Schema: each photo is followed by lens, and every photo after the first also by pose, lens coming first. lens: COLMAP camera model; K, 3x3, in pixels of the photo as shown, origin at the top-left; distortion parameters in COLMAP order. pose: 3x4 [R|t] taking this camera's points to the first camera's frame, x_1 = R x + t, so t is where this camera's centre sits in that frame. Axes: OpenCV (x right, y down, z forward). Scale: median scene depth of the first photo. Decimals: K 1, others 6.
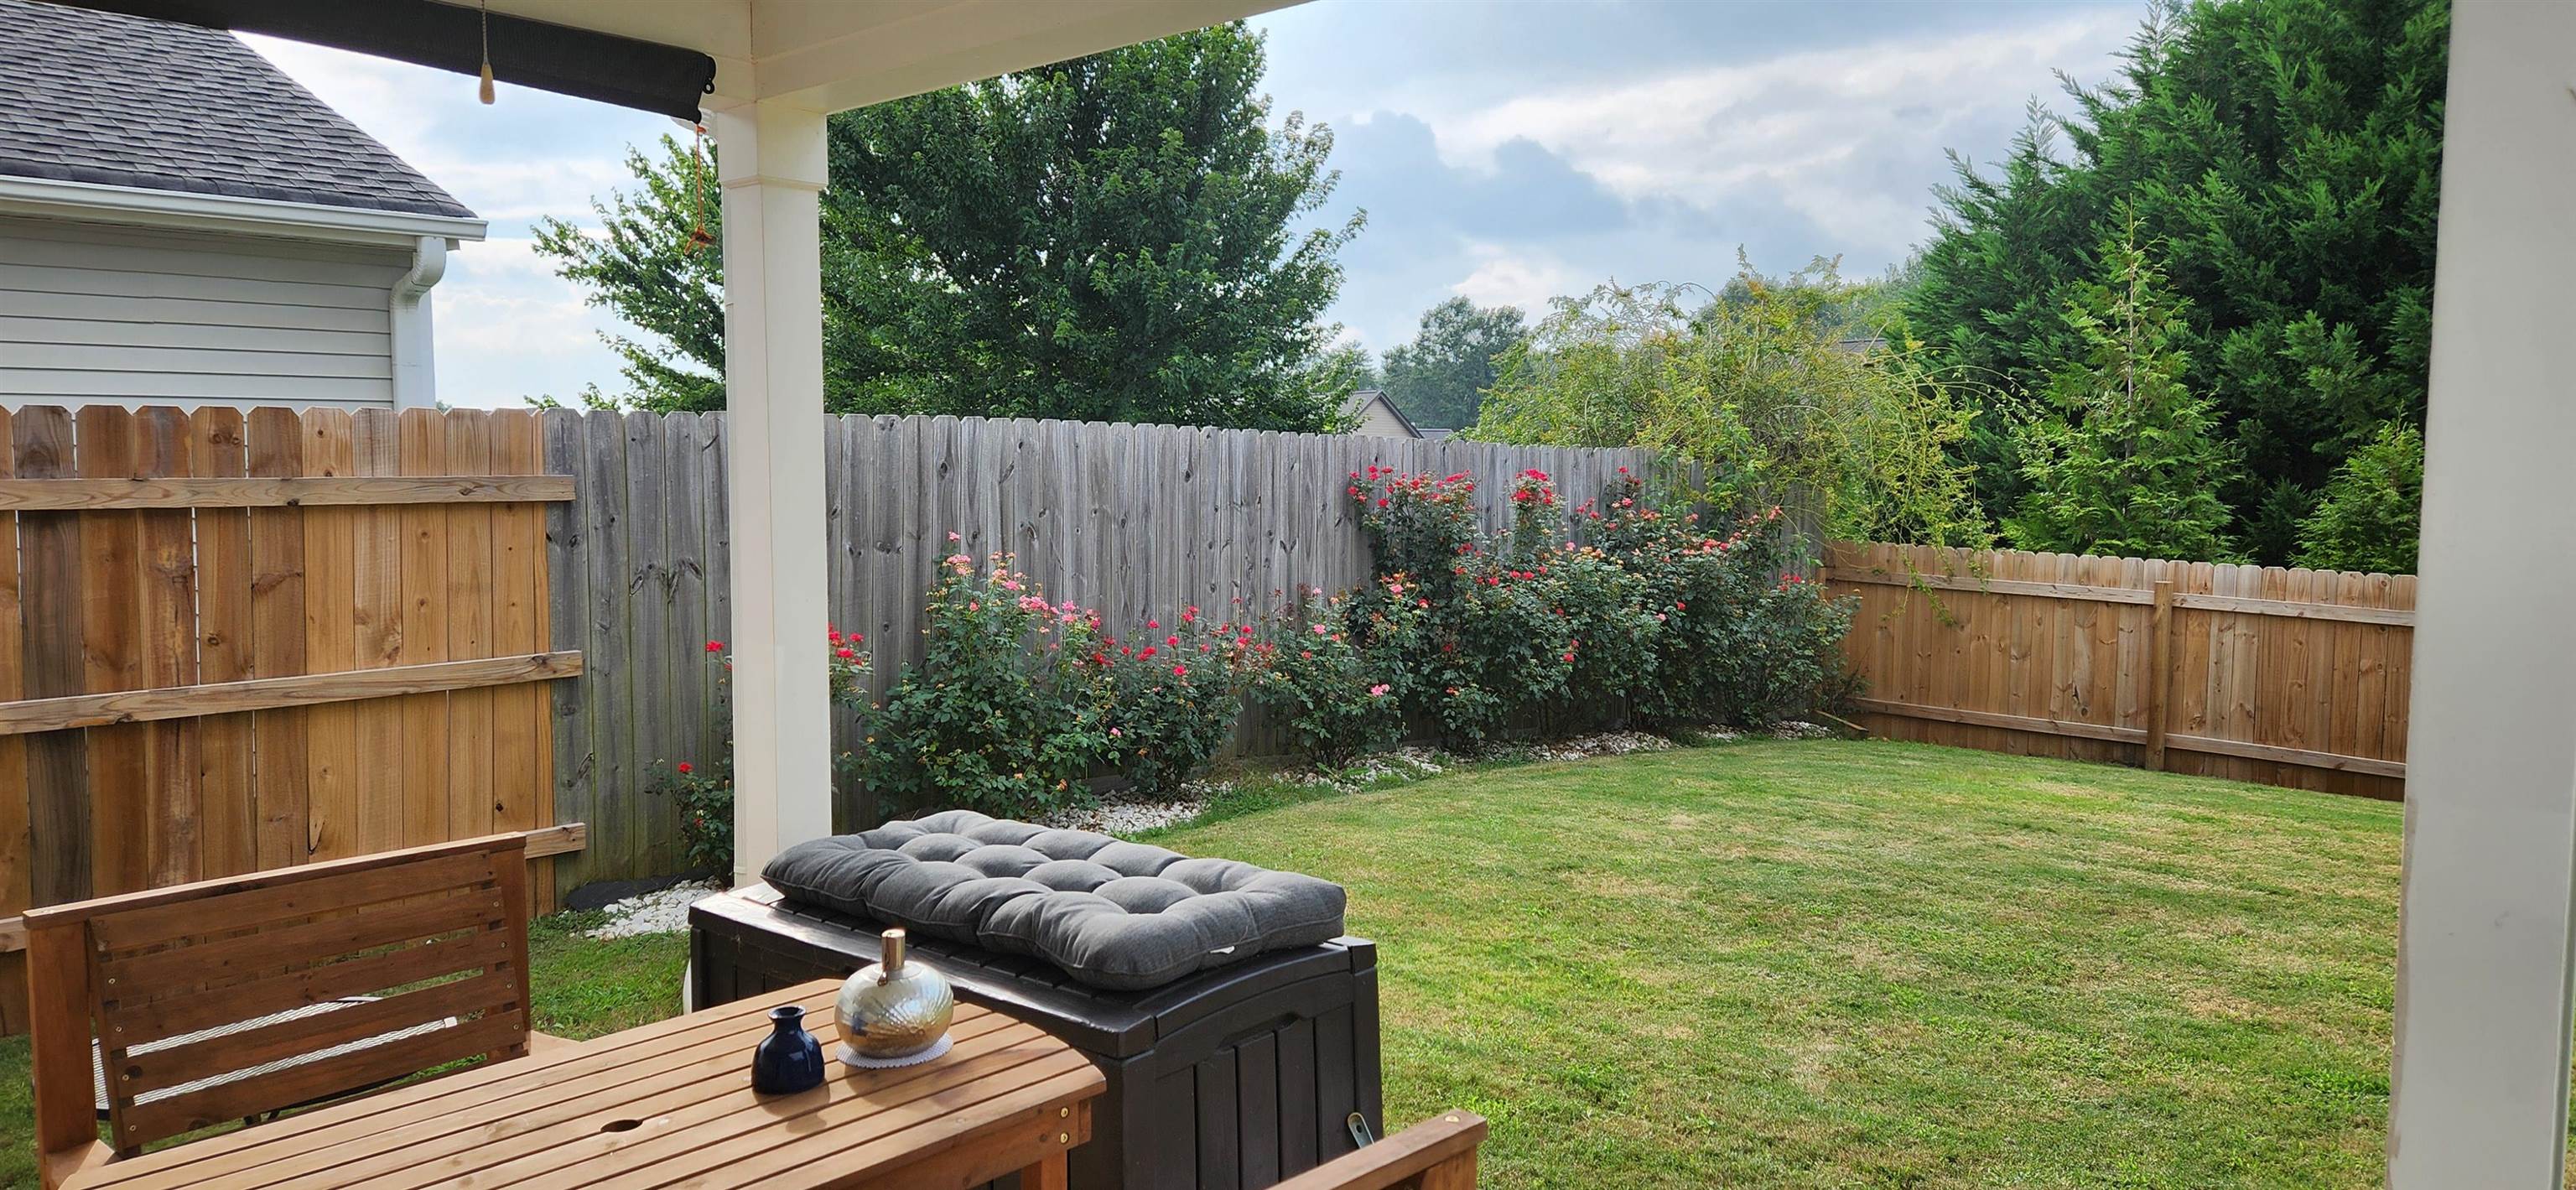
lens RADIAL K [[1743.8, 0, 1348.0], [0, 1743.8, 604.9], [0, 0, 1]] dist [0.081710, -0.073921]
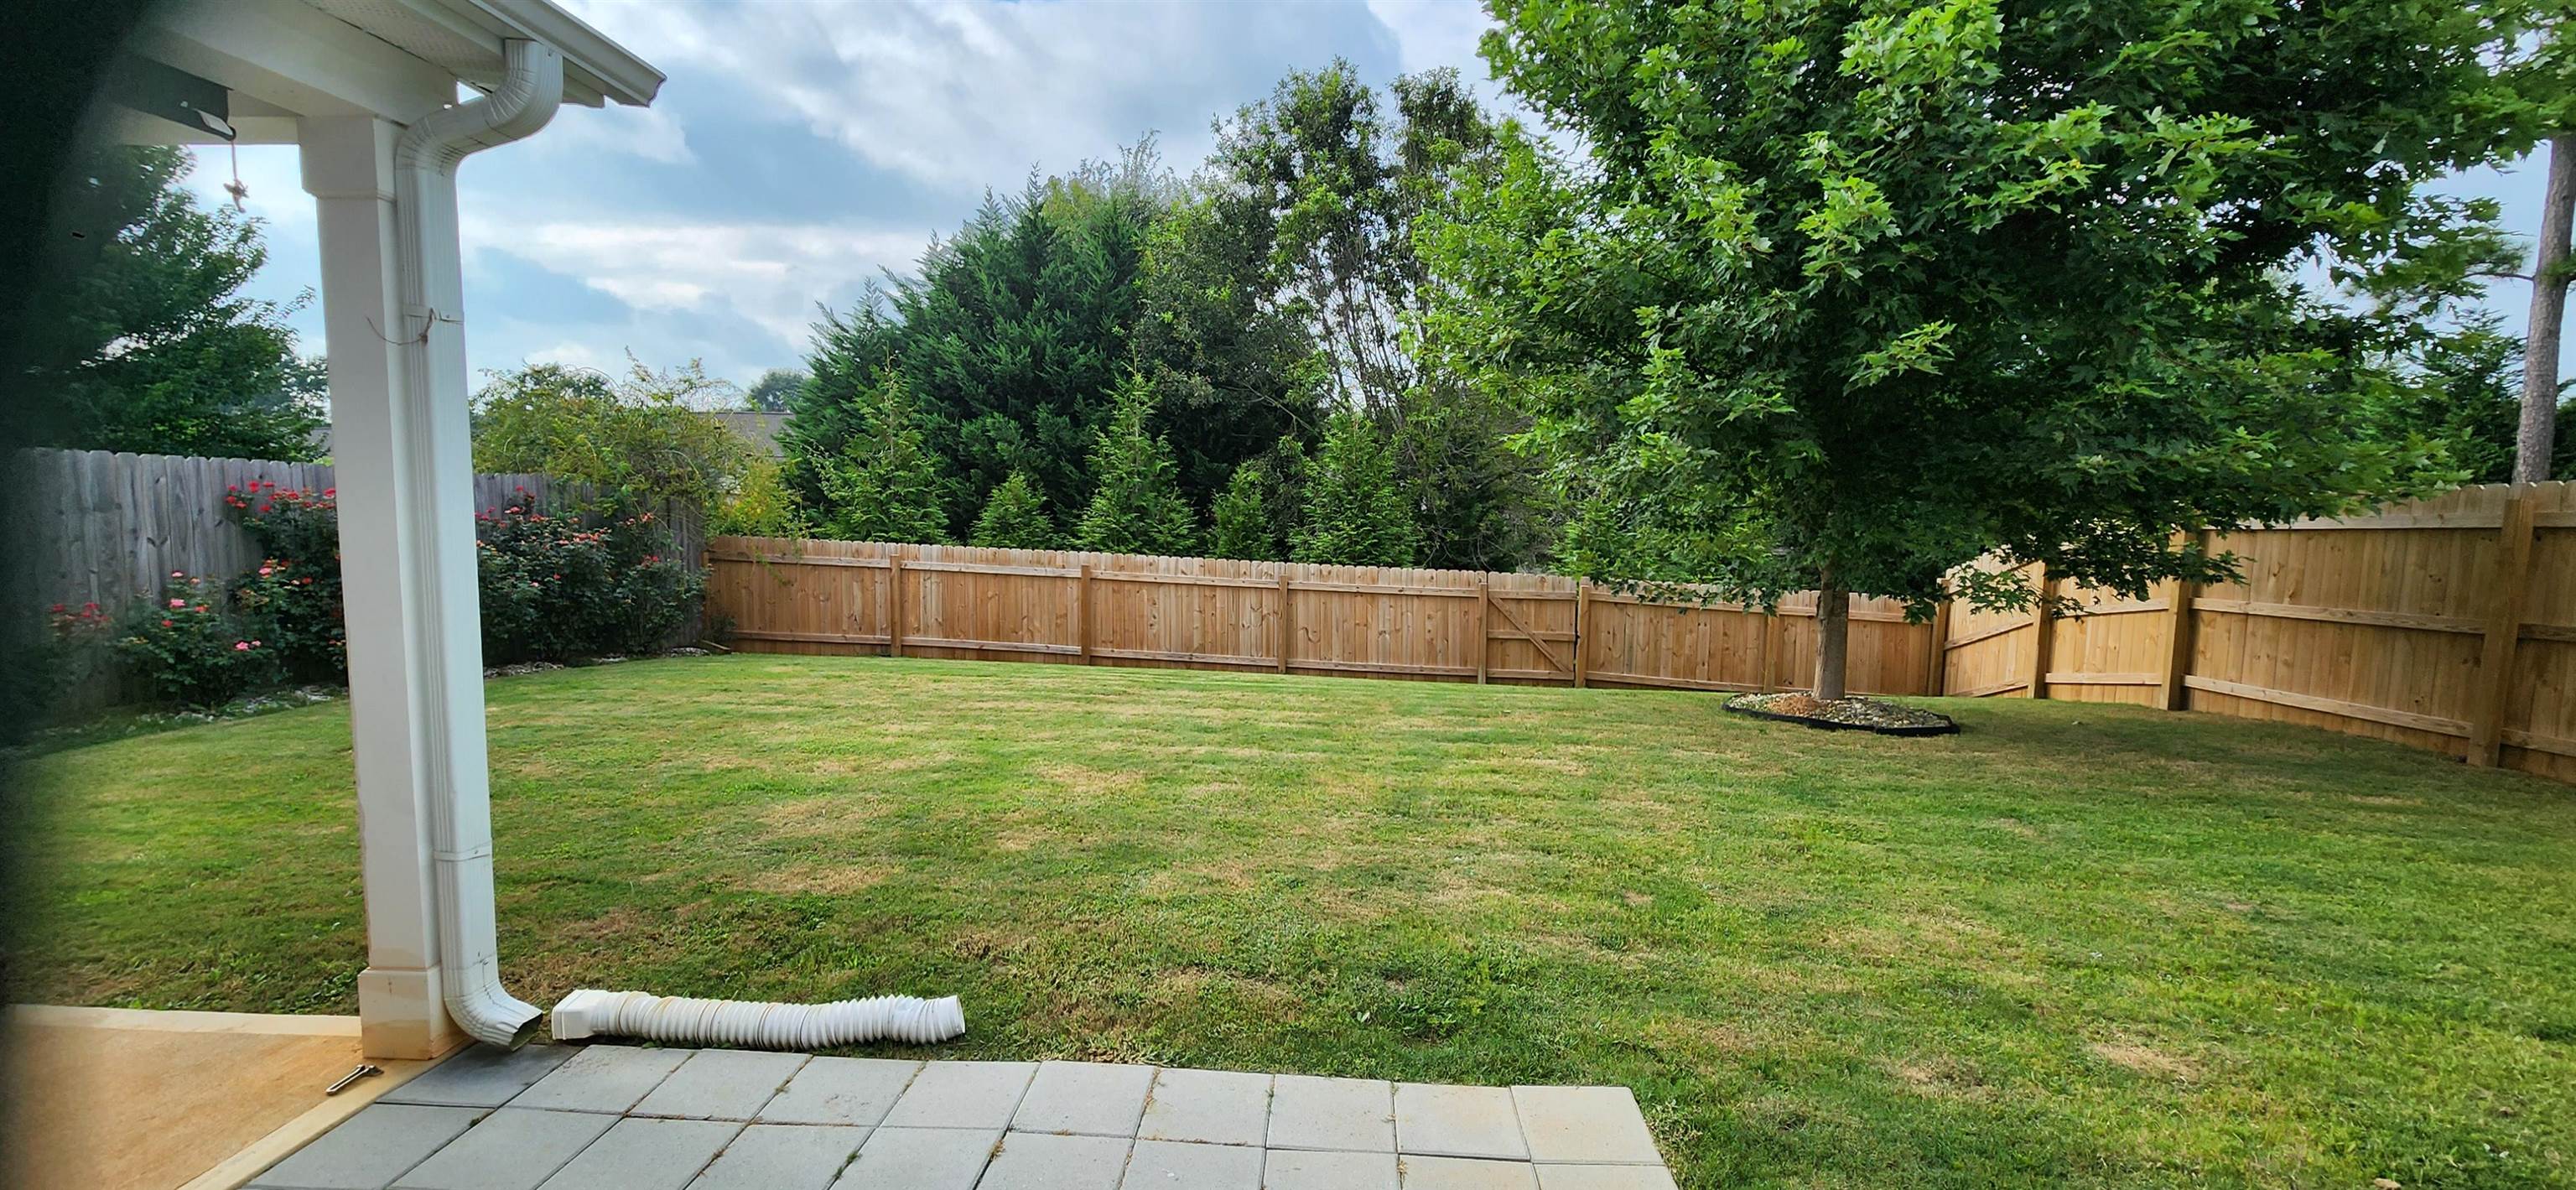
lens RADIAL K [[1049.1, 0, 1286.3], [0, 1049.1, 596.7], [0, 0, 1]] dist [0.016479, -0.006372]
pose [[0.781191, -0.049573, 0.622321, 0.089857], [0.037566, 0.998769, 0.032405, 0.009486], [-0.623161, -0.001936, 0.782091, -0.102033]]
